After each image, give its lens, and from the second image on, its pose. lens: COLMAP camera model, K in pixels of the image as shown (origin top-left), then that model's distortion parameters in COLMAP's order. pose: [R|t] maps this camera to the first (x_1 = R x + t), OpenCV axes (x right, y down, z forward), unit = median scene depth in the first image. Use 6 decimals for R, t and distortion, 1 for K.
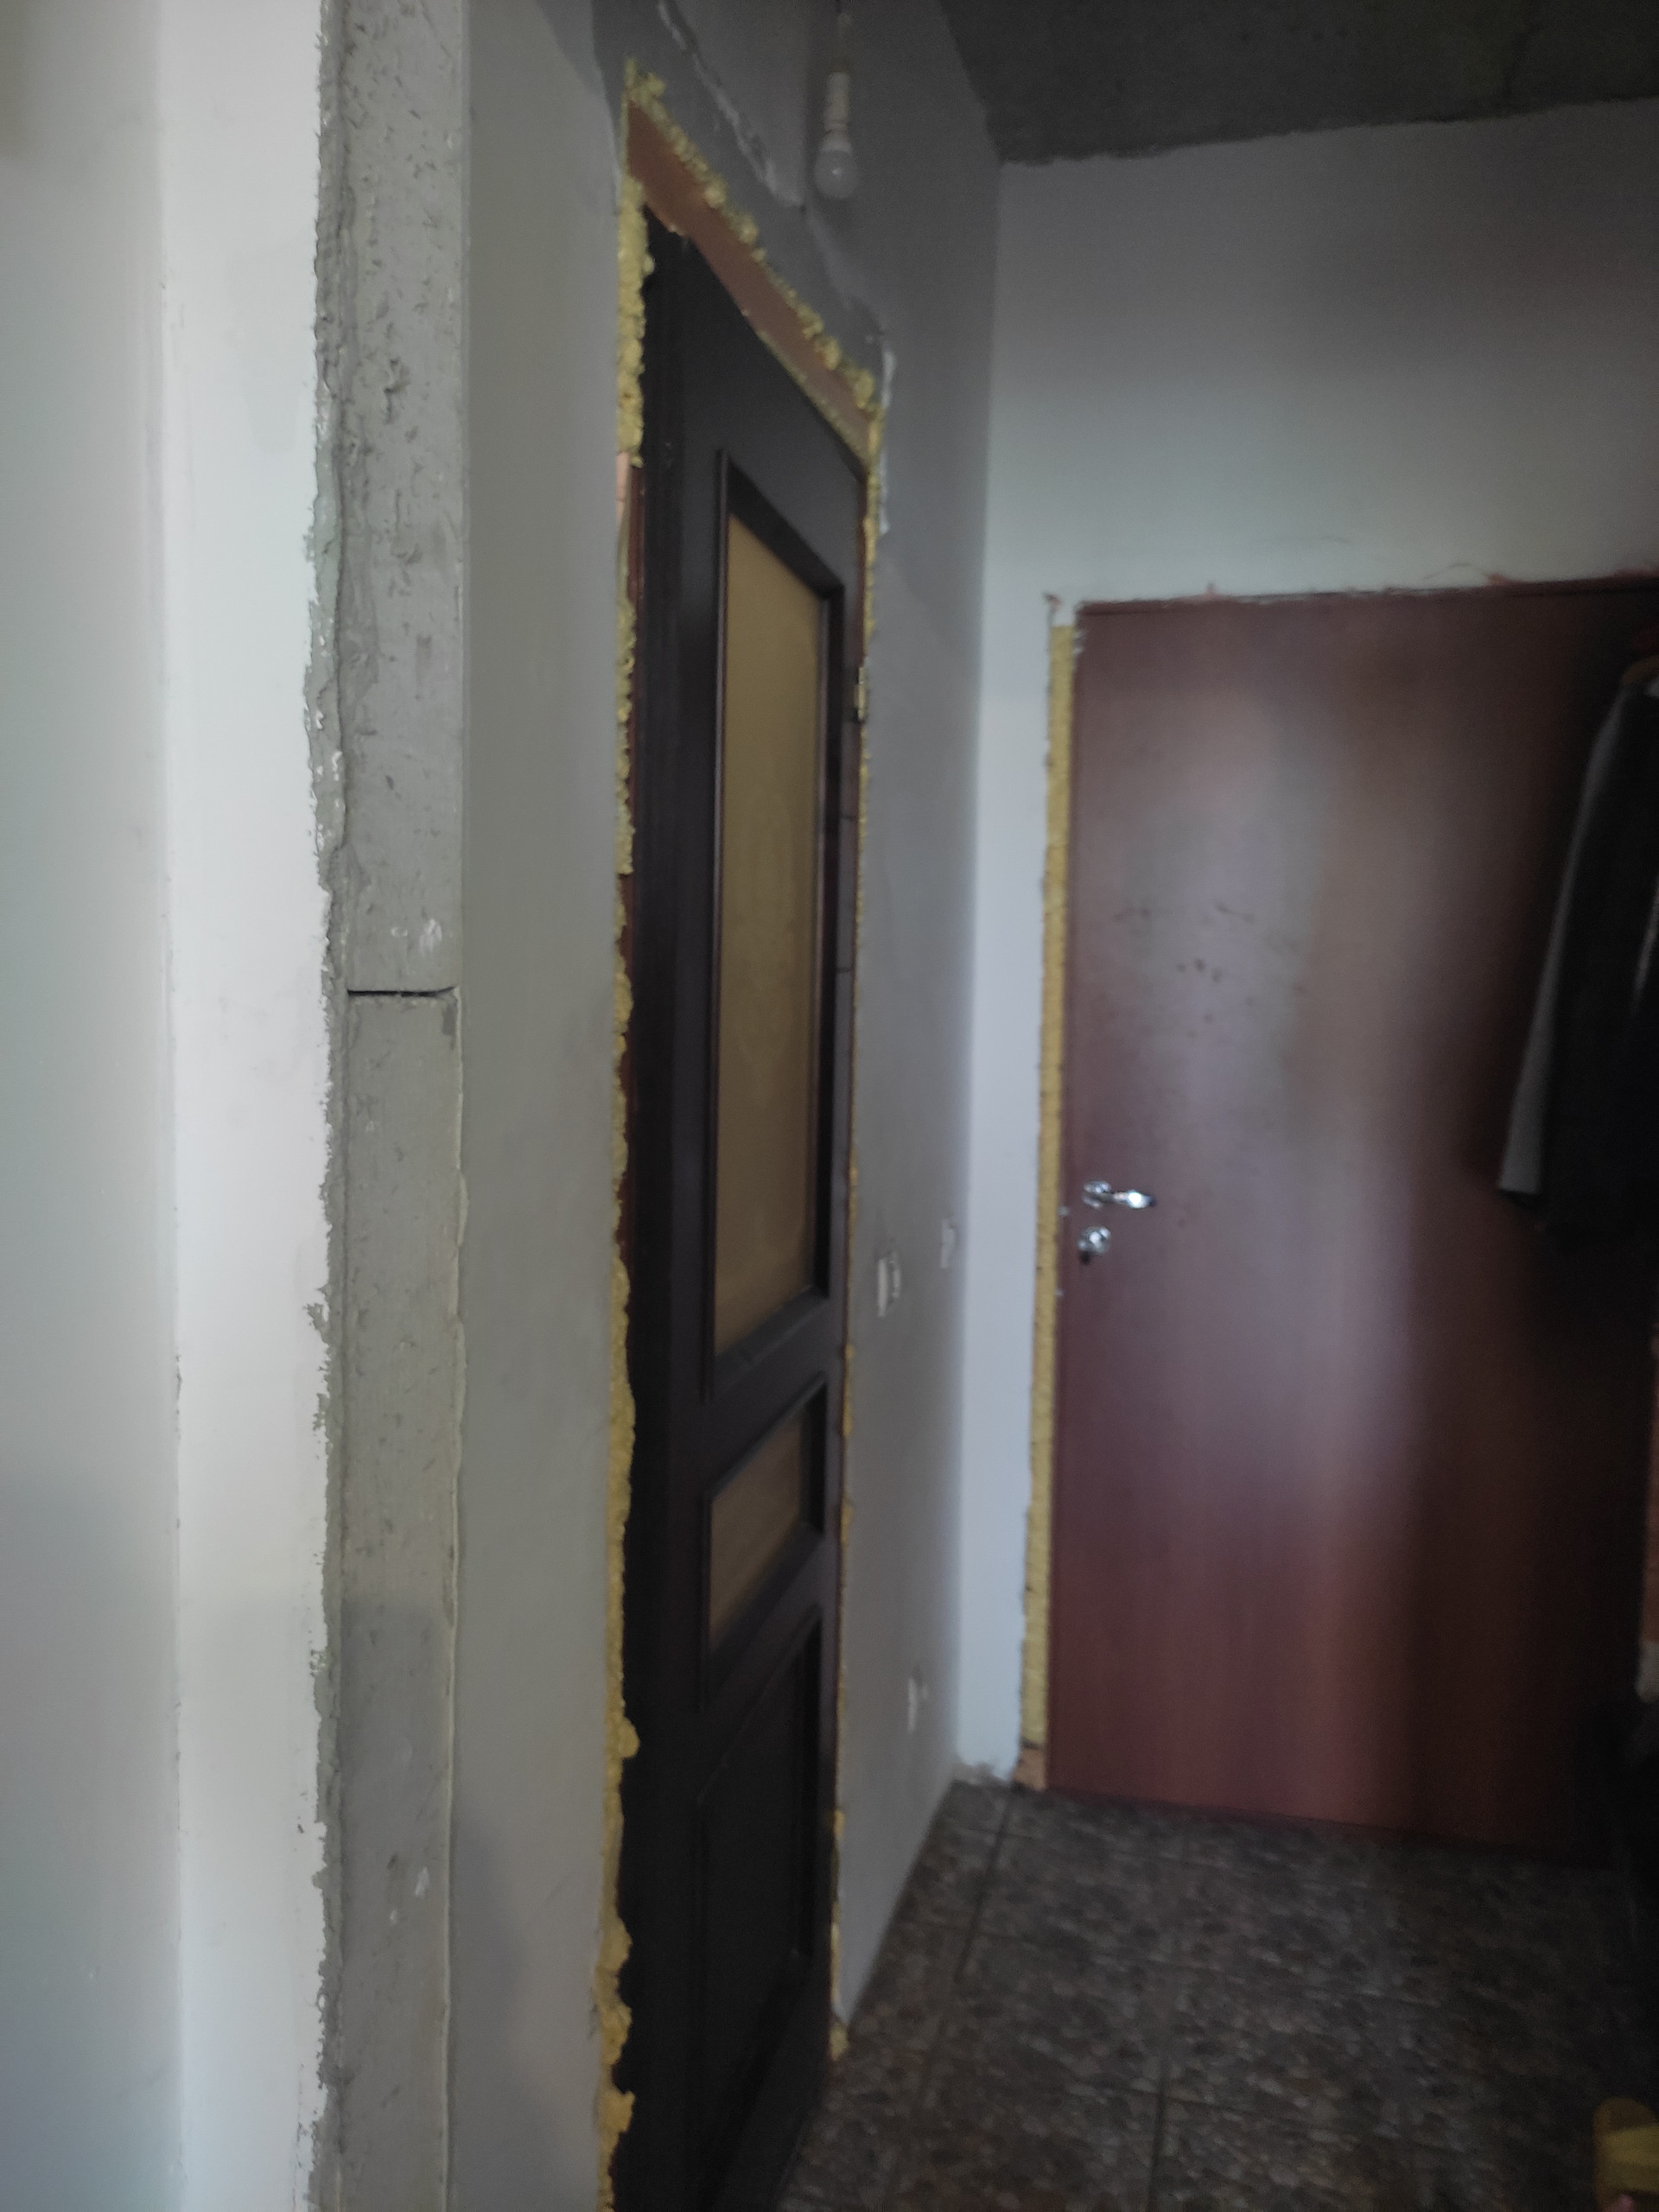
lens RADIAL K [[1683.9, 0, 829.5], [0, 1683.9, 1106.0], [0, 0, 1]] dist [0.000294, -0.000032]
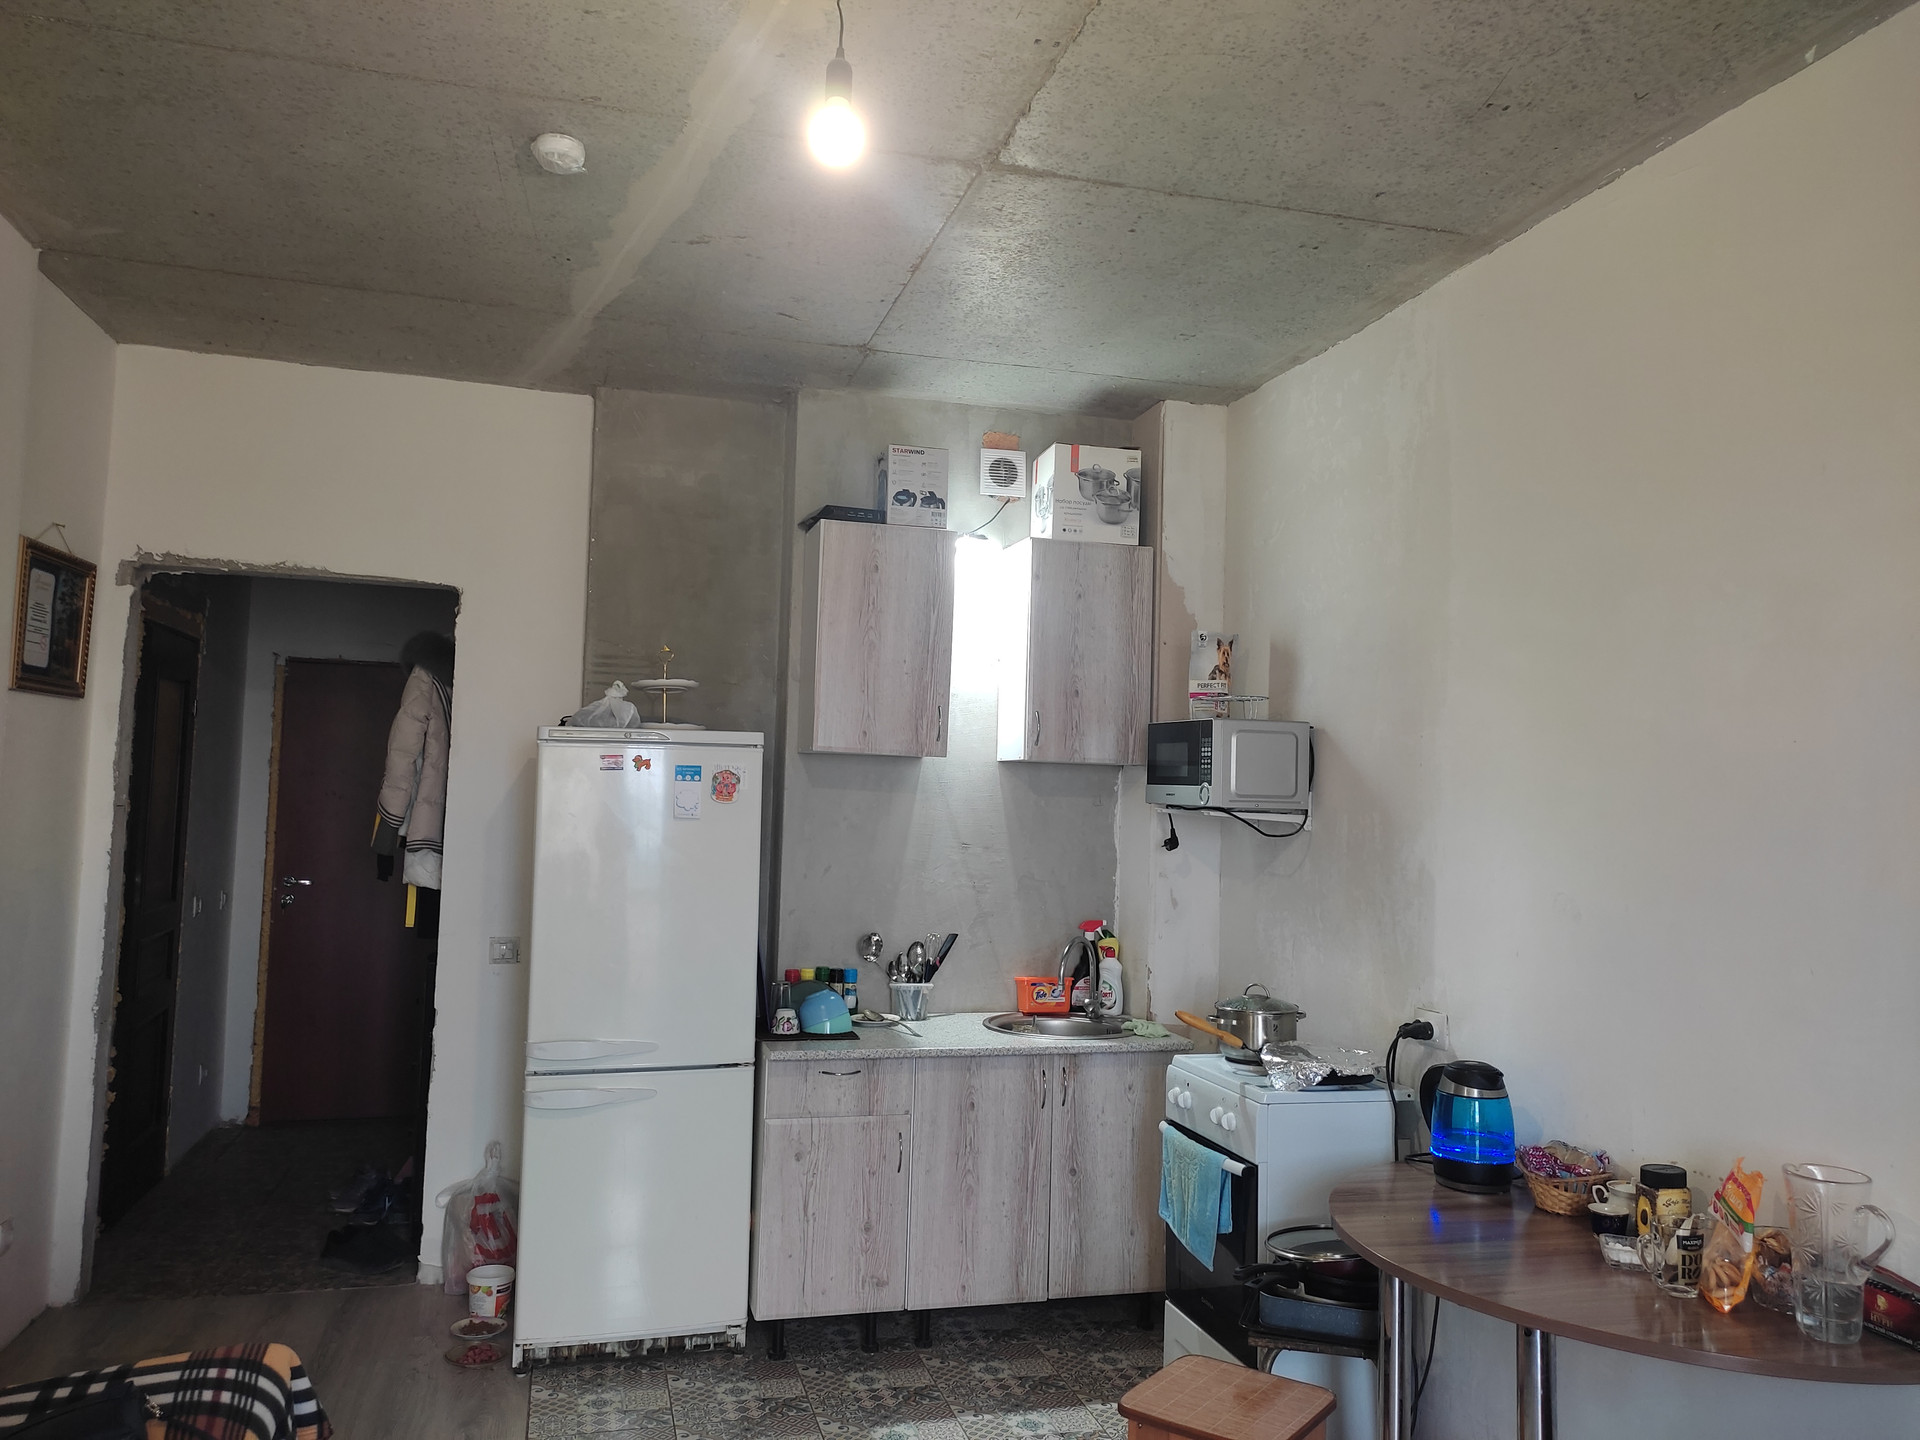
lens RADIAL K [[1384.5, 0, 966.4], [0, 1384.5, 717.4], [0, 0, 1]] dist [0.053762, -0.039671]
pose [[0.856055, 0.036085, 0.515624, -0.068024], [0.033154, 0.991673, -0.124443, 0.103876], [-0.515821, 0.123625, 0.847730, -1.374901]]
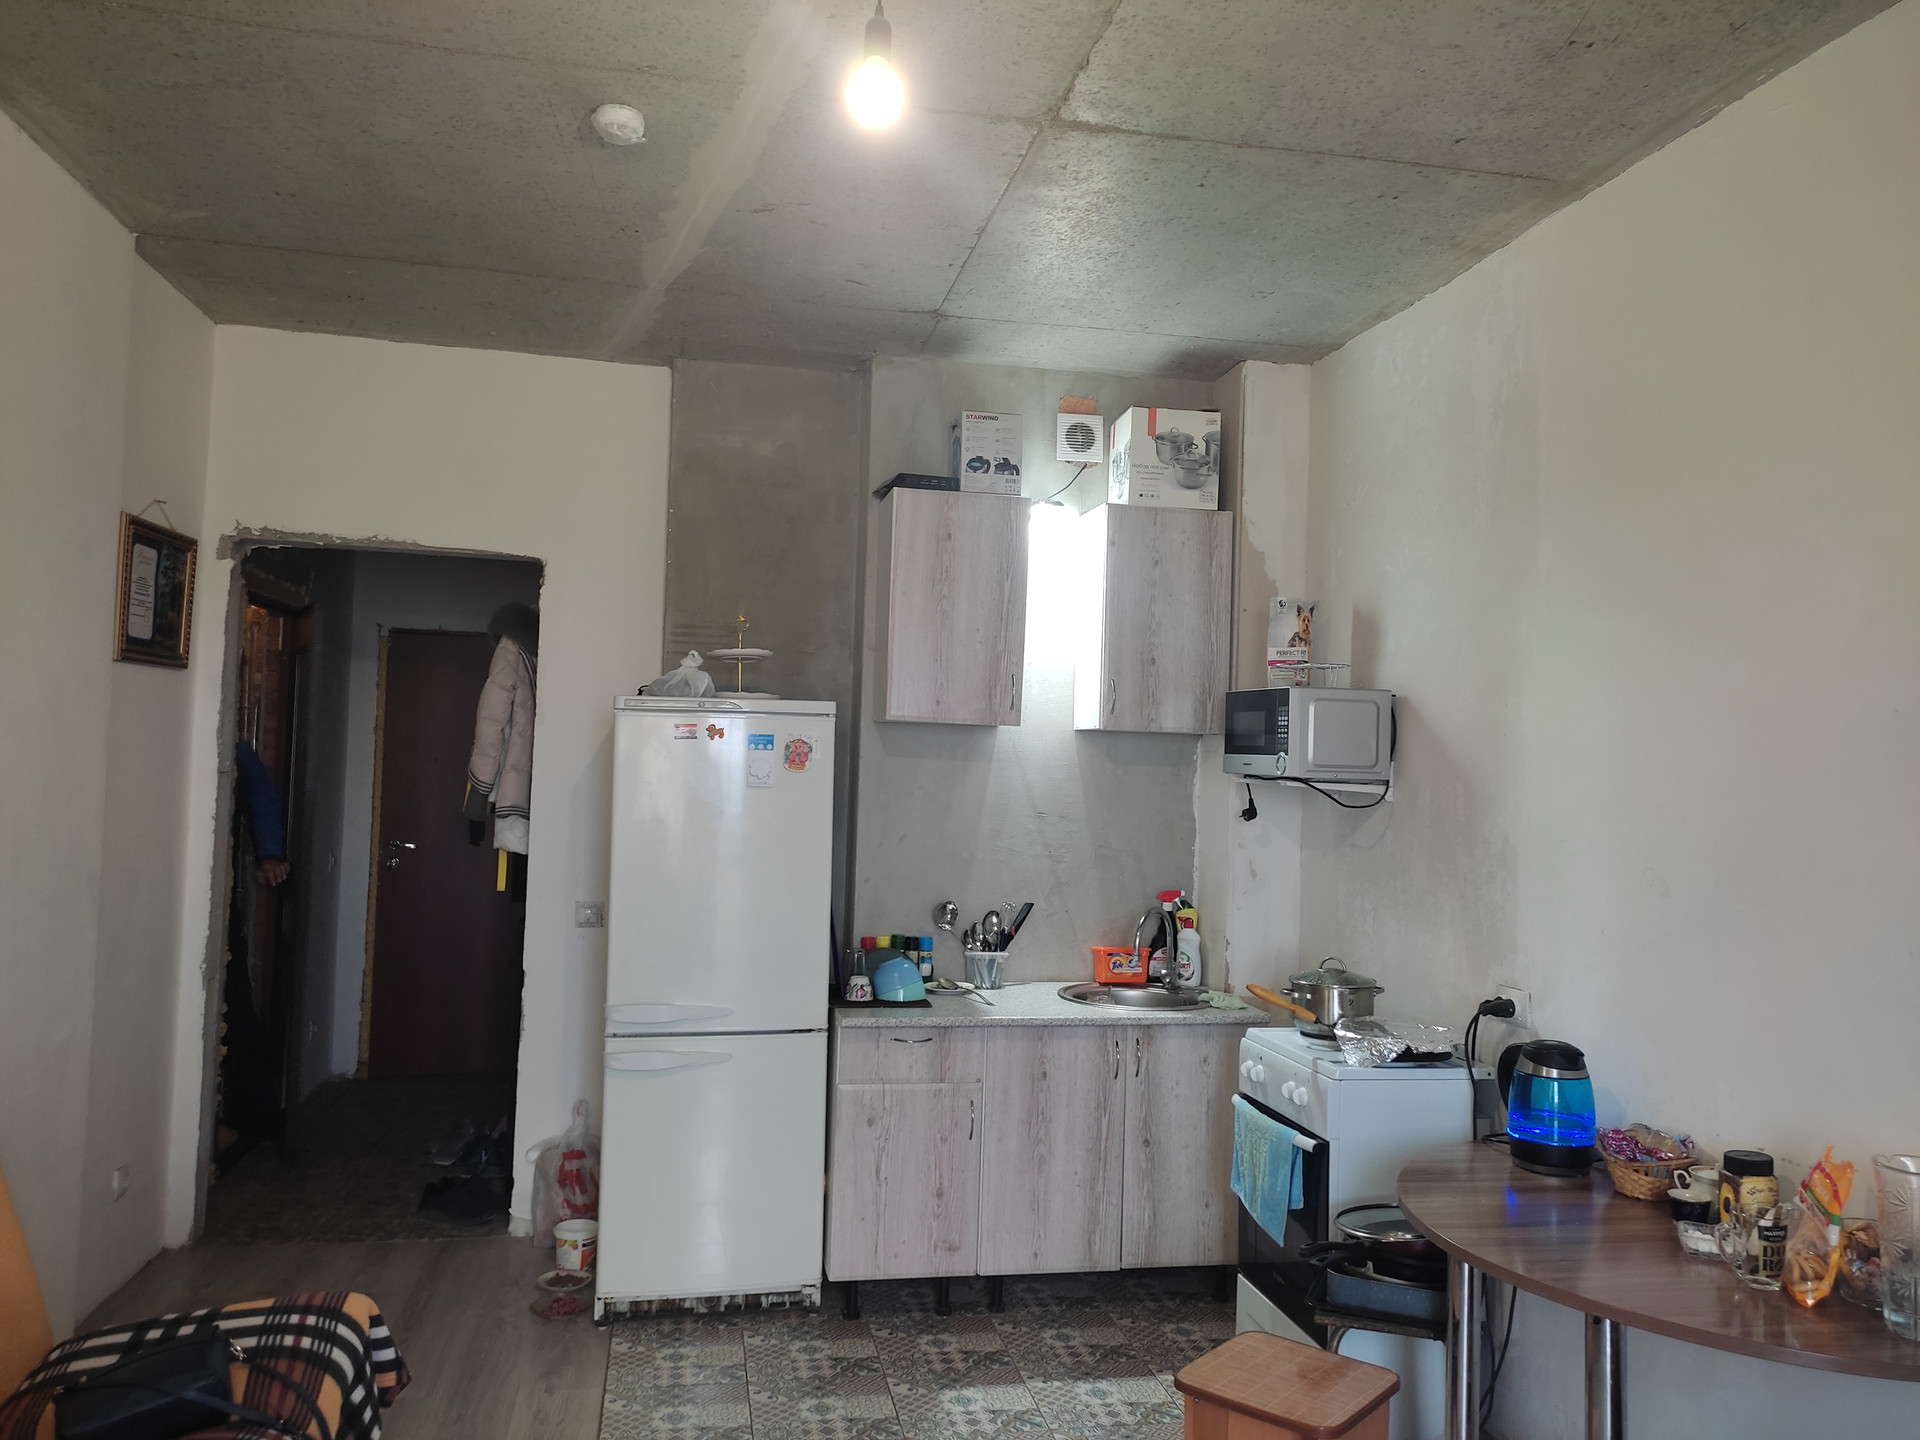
lens RADIAL K [[1384.5, 0, 966.4], [0, 1384.5, 717.4], [0, 0, 1]] dist [0.053762, -0.039671]
pose [[0.890615, 0.023830, 0.454134, -0.043181], [0.025973, 0.994330, -0.103114, 0.102279], [-0.454016, 0.103630, 0.884946, -1.380862]]
